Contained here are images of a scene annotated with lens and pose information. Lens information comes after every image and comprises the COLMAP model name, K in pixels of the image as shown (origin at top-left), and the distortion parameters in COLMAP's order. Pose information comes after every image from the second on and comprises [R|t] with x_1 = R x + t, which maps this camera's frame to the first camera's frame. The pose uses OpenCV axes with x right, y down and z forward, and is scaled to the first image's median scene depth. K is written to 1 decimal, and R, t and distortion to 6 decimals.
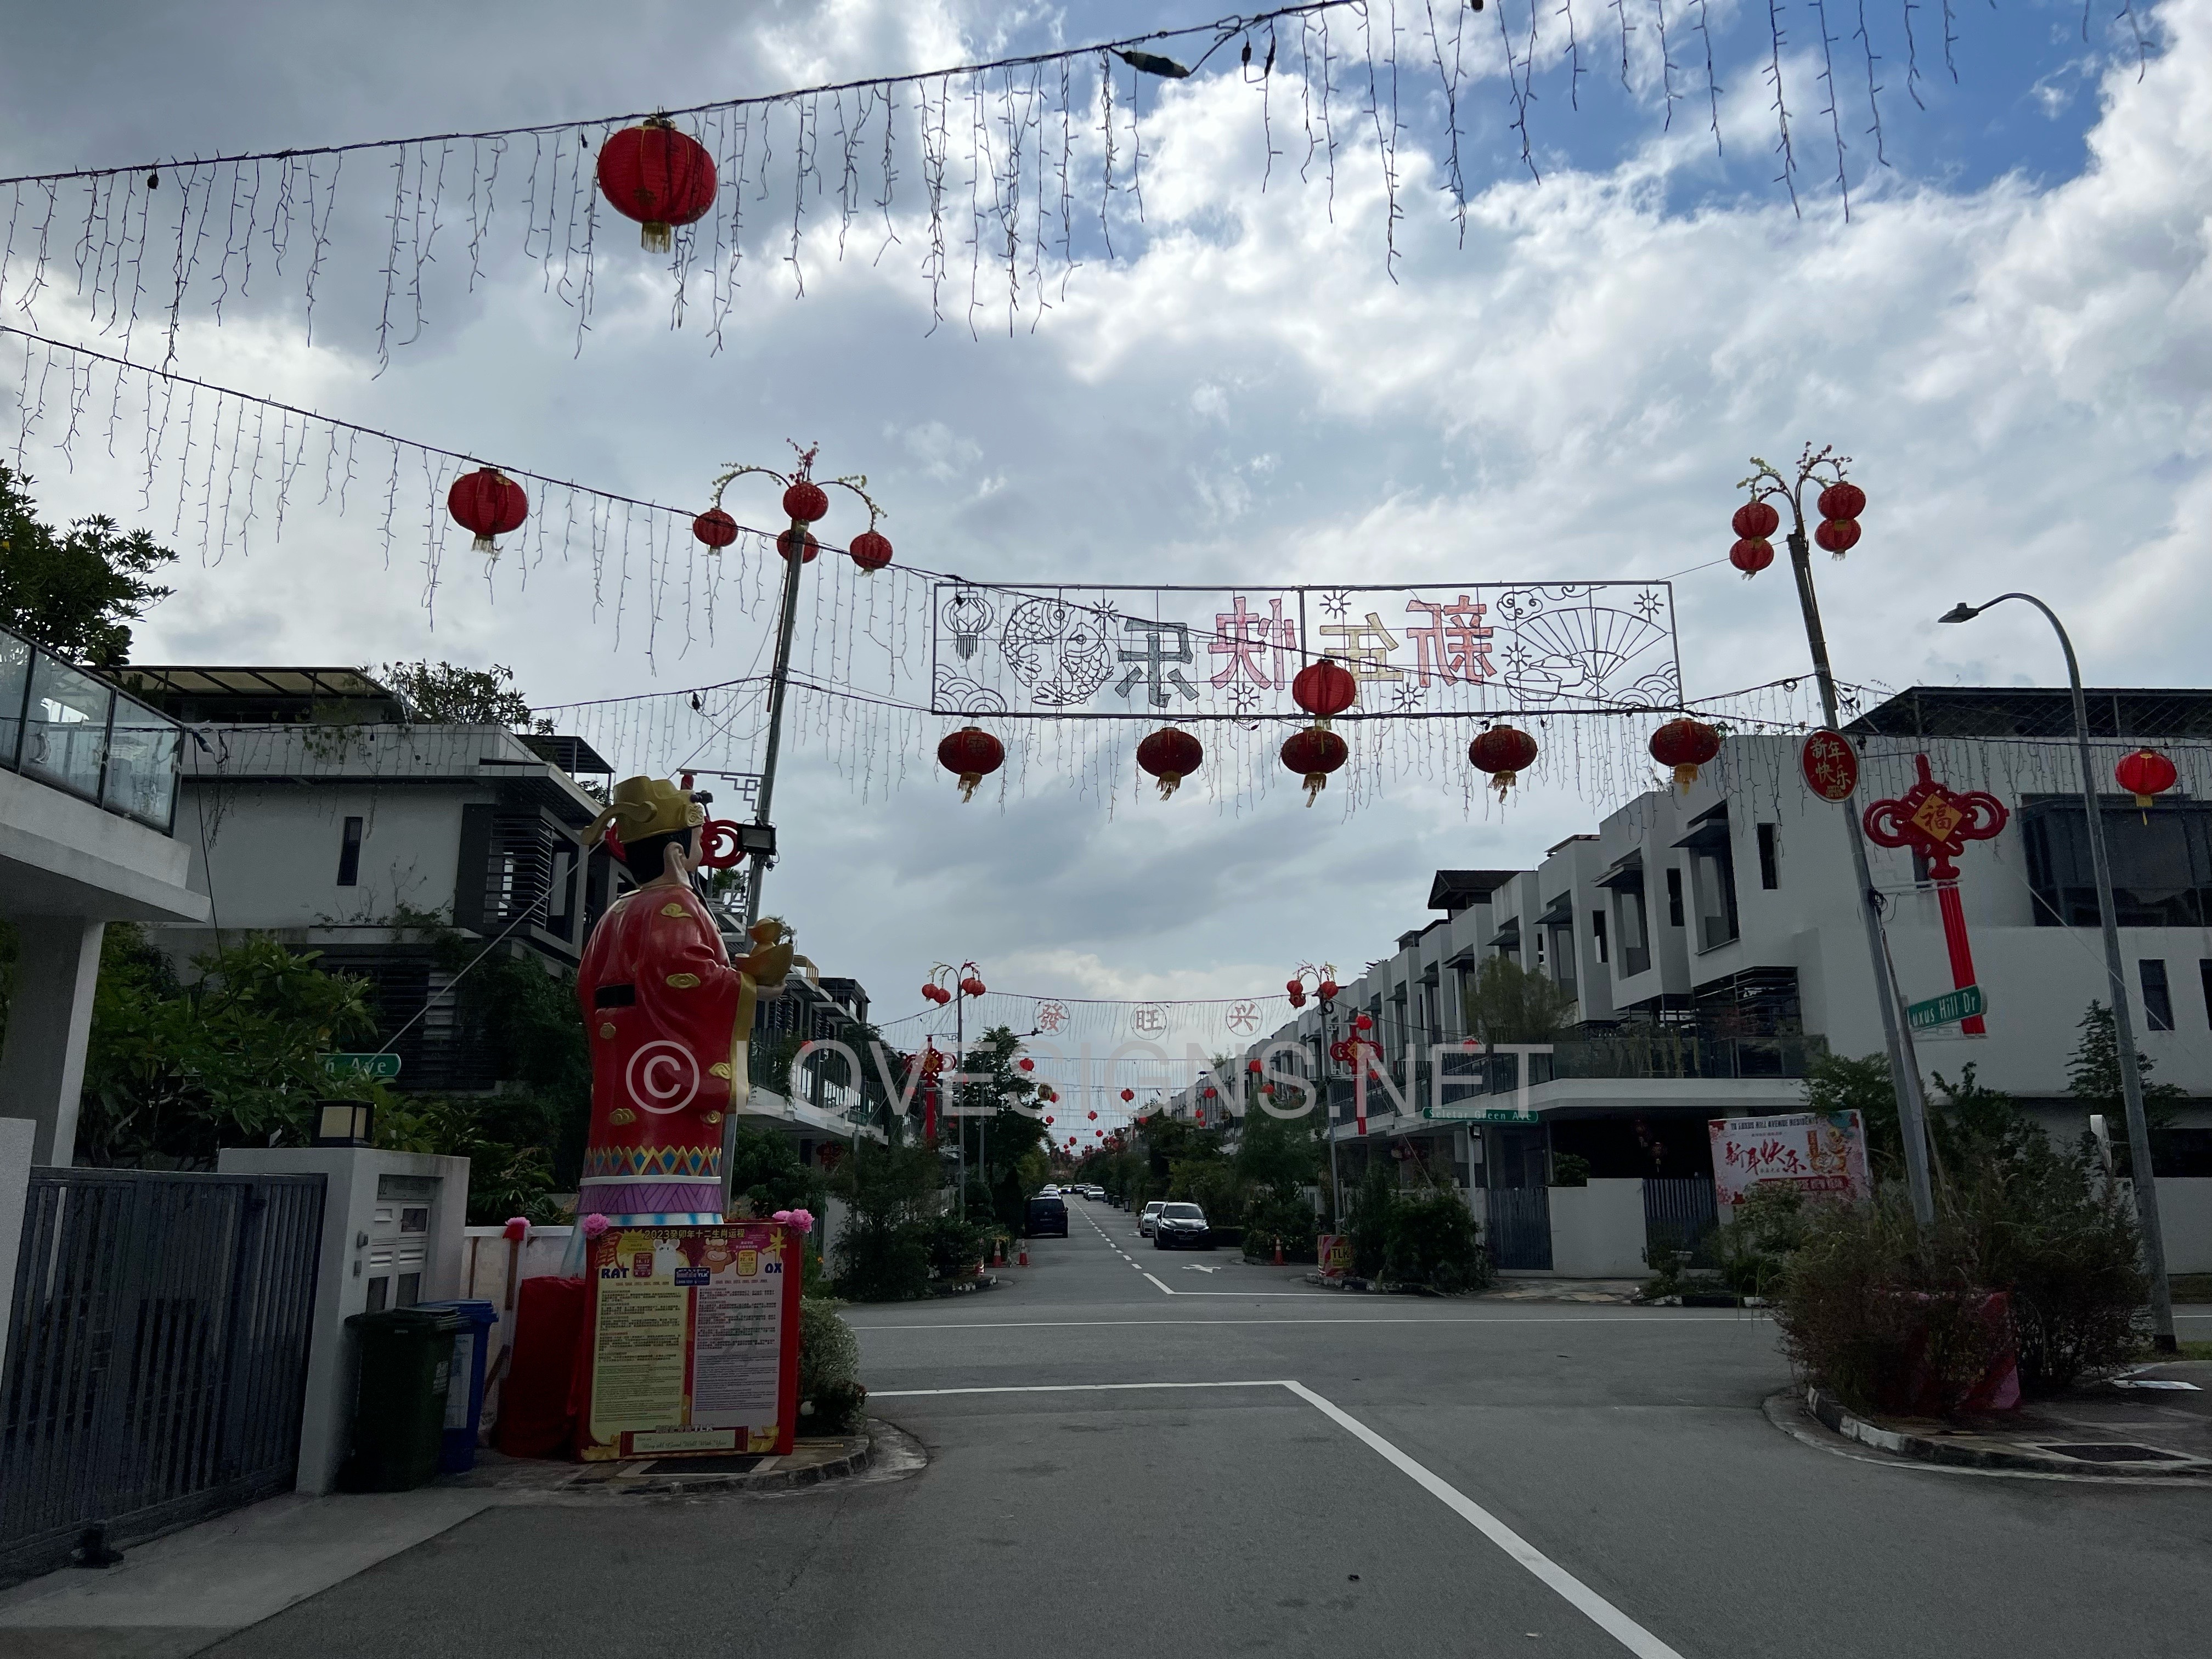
lens RADIAL K [[1632.8, 0, 1119.9], [0, 1632.8, 821.4], [0, 0, 1]] dist [0.008472, -0.054911]
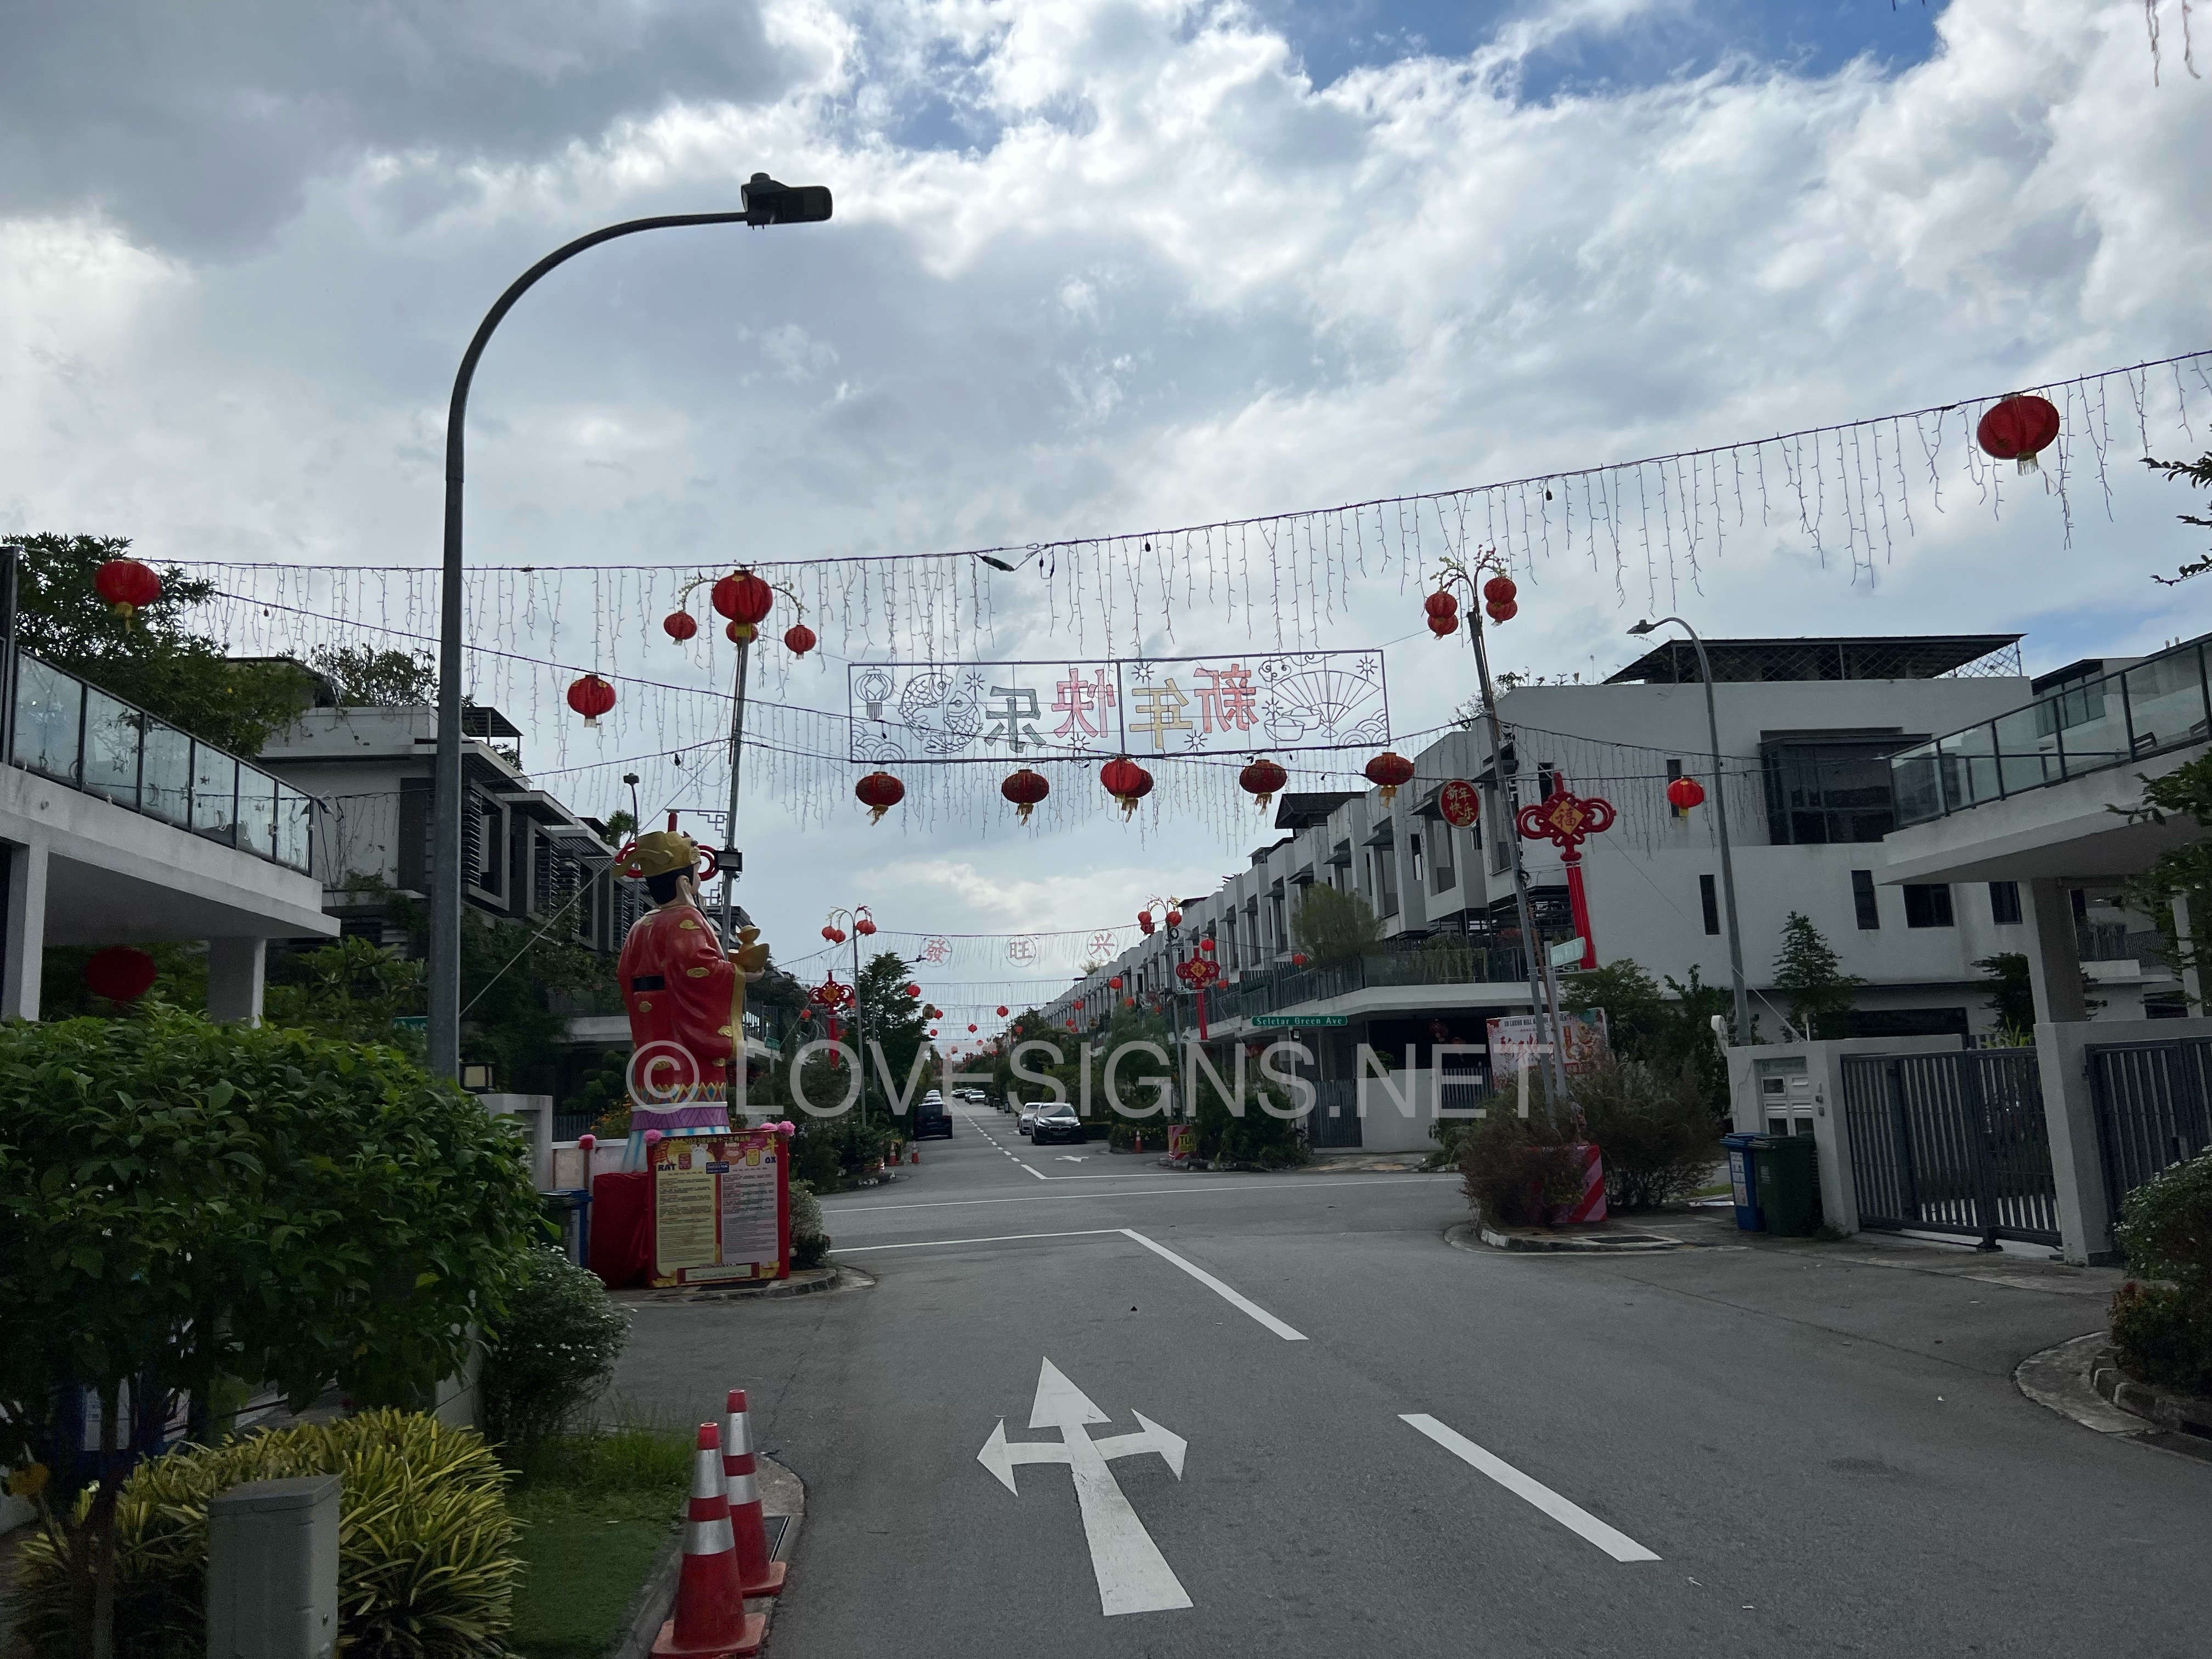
lens RADIAL K [[1671.9, 0, 1106.0], [0, 1671.9, 829.5], [0, 0, 1]] dist [0.007097, -0.067115]
pose [[0.997284, -0.029351, 0.067555, 0.000901], [0.024707, 0.997339, 0.068584, -0.040561], [-0.069389, -0.066729, 0.995355, -0.168739]]
